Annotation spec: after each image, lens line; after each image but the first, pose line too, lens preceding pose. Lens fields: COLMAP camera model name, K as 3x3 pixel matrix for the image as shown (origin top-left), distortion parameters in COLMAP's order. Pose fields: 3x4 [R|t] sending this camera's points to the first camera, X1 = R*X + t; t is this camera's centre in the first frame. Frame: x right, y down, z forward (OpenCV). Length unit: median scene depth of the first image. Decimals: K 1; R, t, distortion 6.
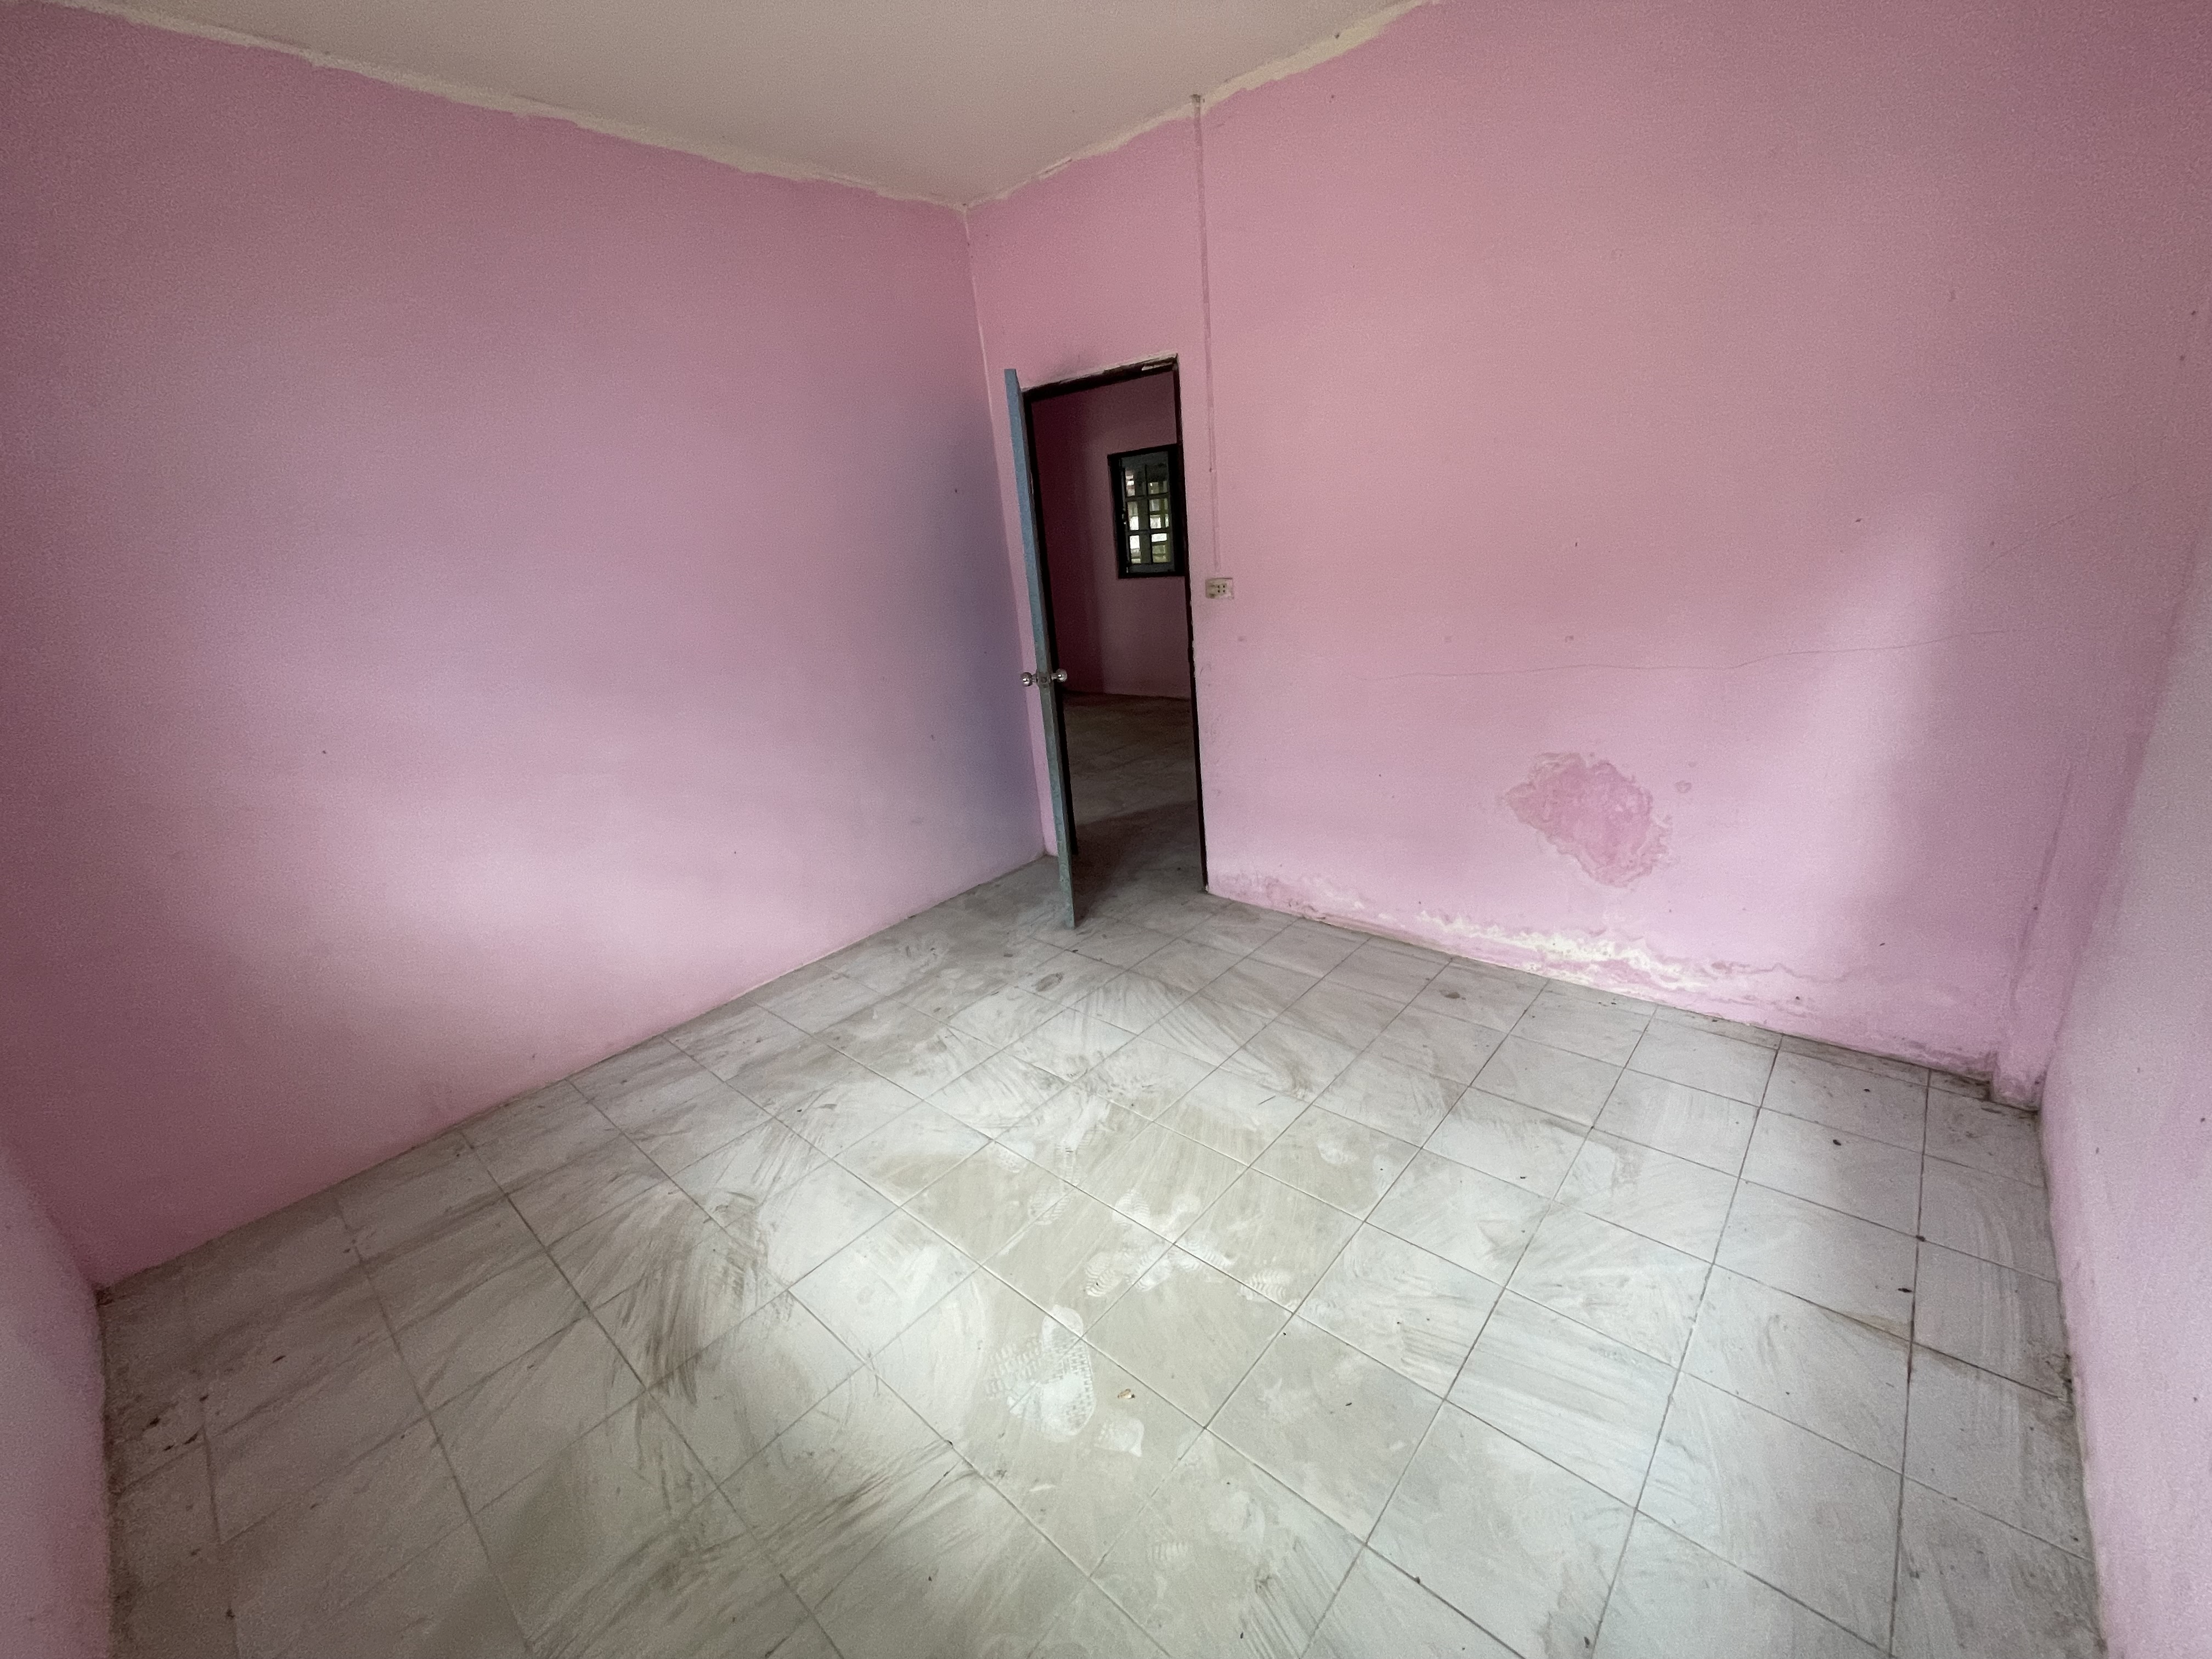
lens RADIAL K [[892.7, 0, 1111.3], [0, 892.7, 834.3], [0, 0, 1]] dist [-0.000906, 0.000008]
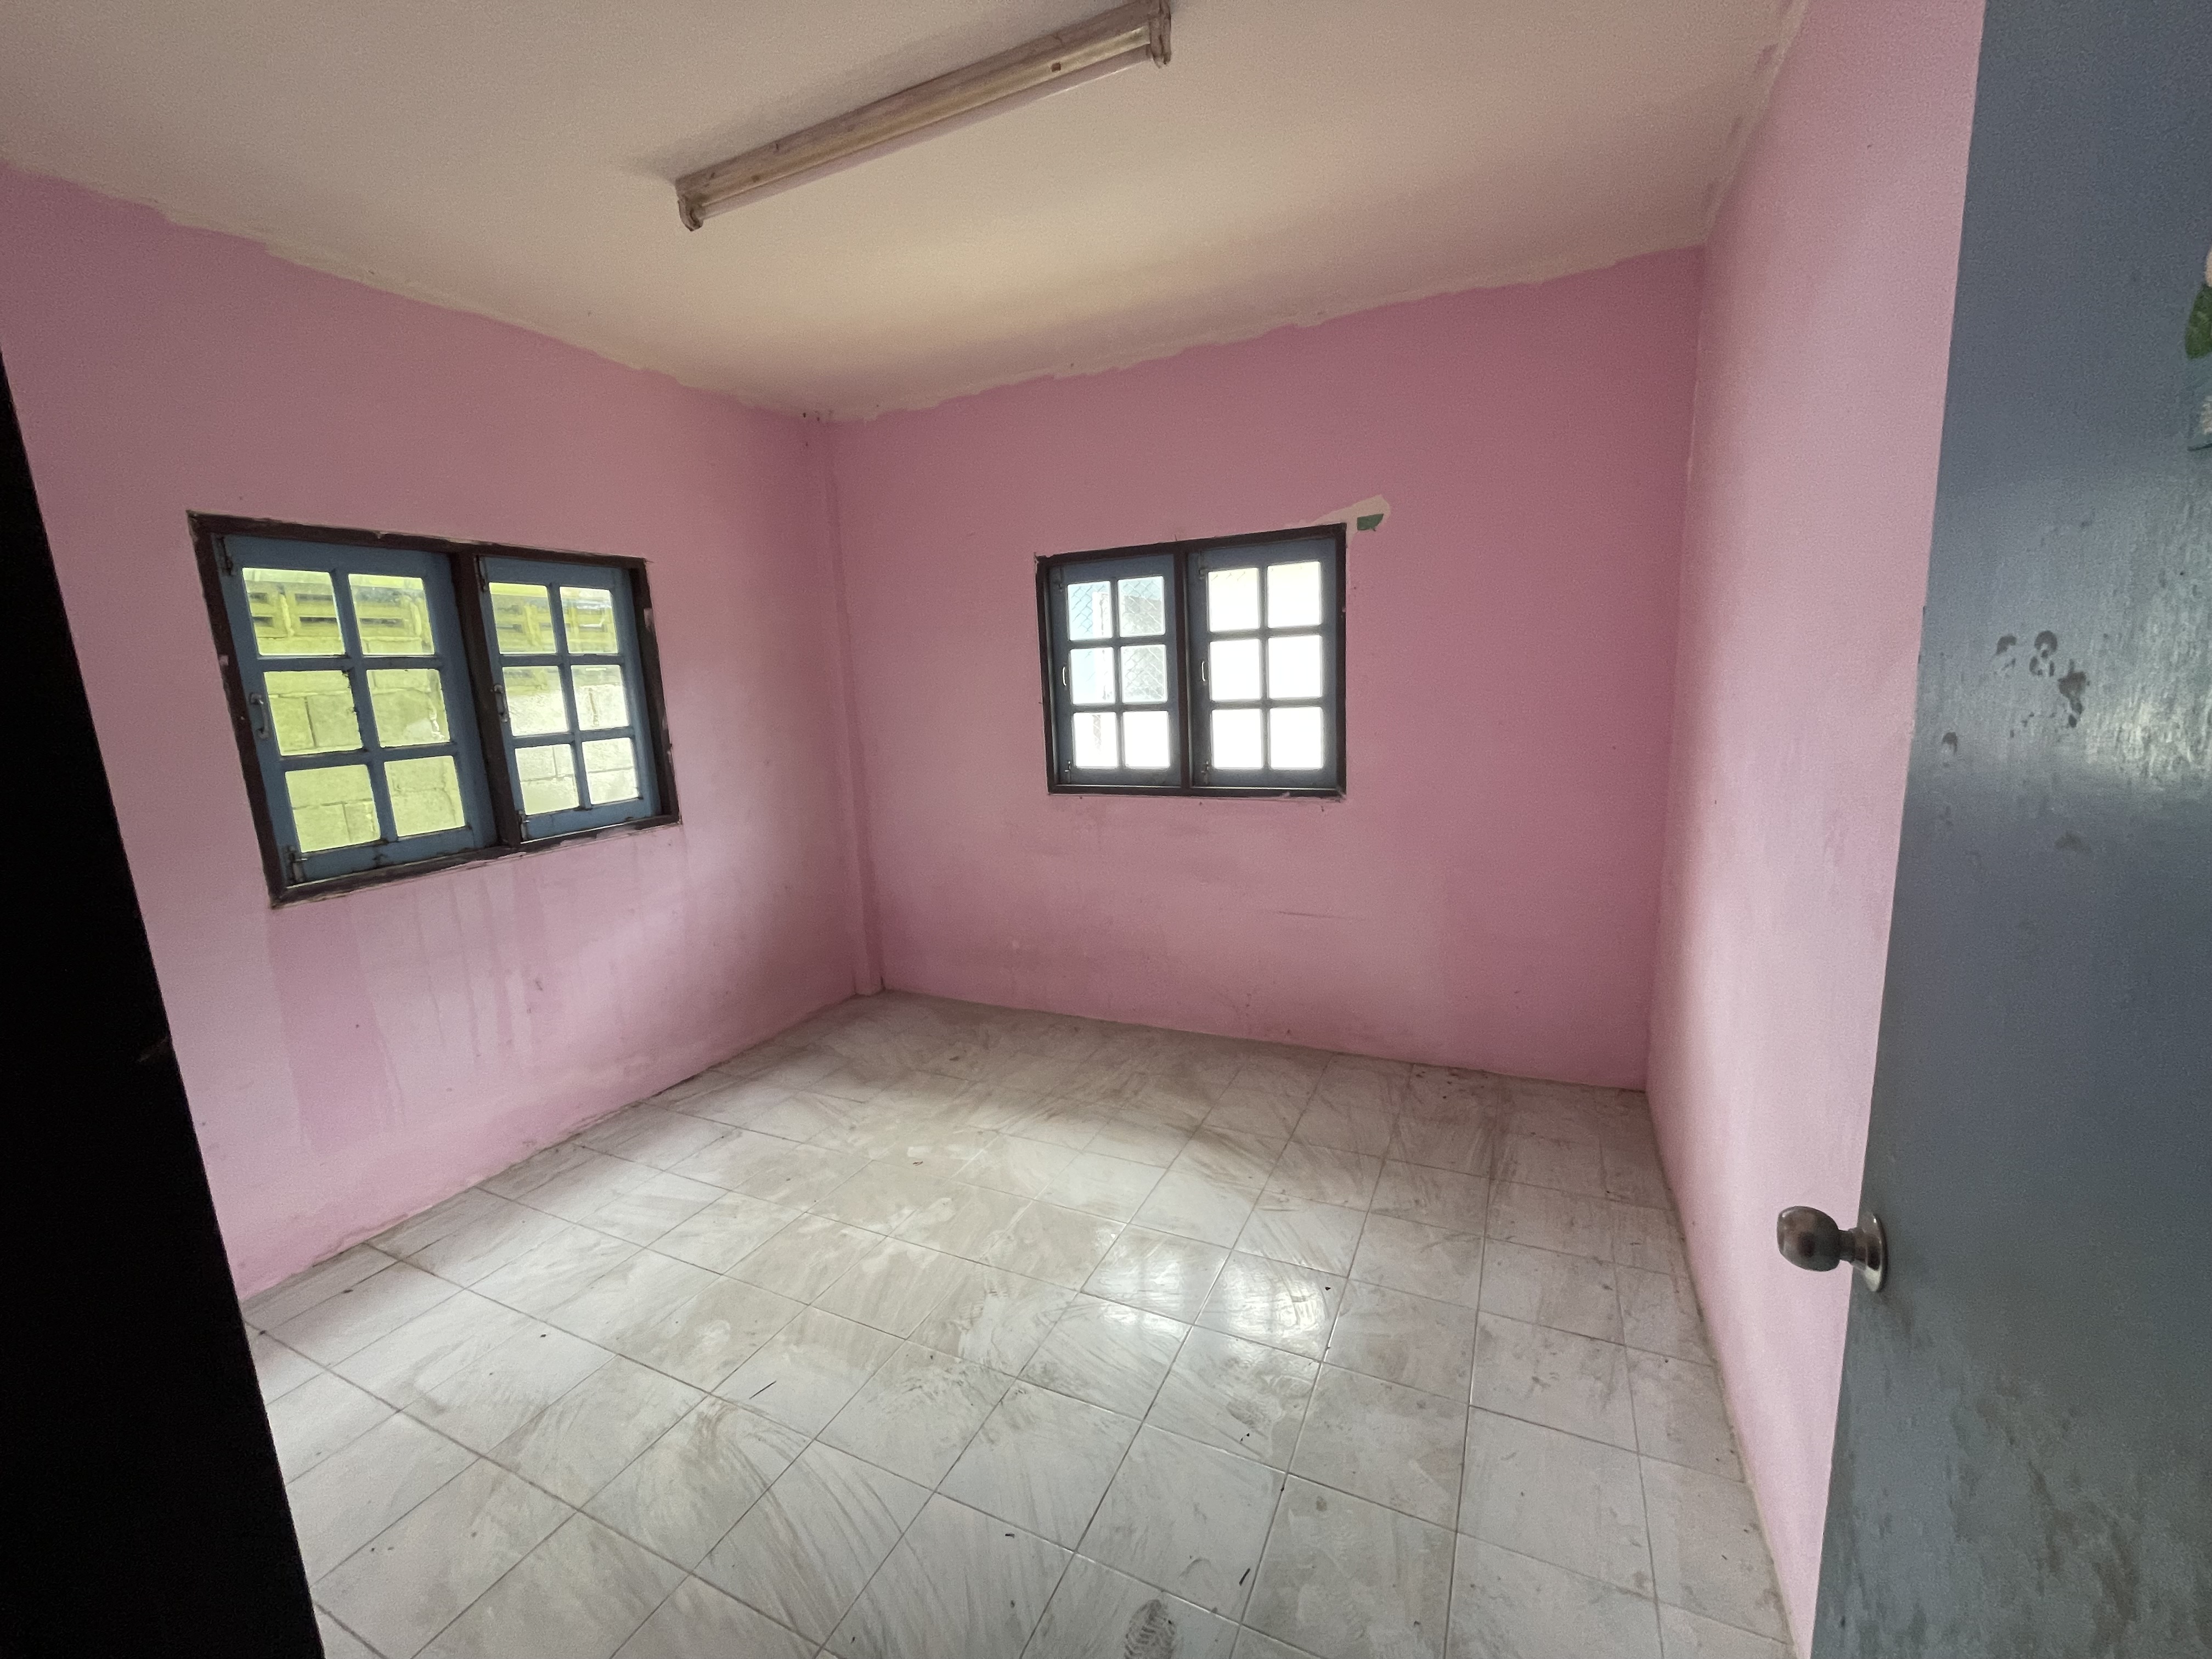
lens RADIAL K [[892.7, 0, 1111.3], [0, 892.7, 834.3], [0, 0, 1]] dist [-0.000906, 0.000008]
pose [[-0.951557, 0.180386, -0.248999, -0.018970], [0.030497, 0.861202, 0.507347, -0.629696], [0.305957, 0.475176, -0.824984, 1.773977]]
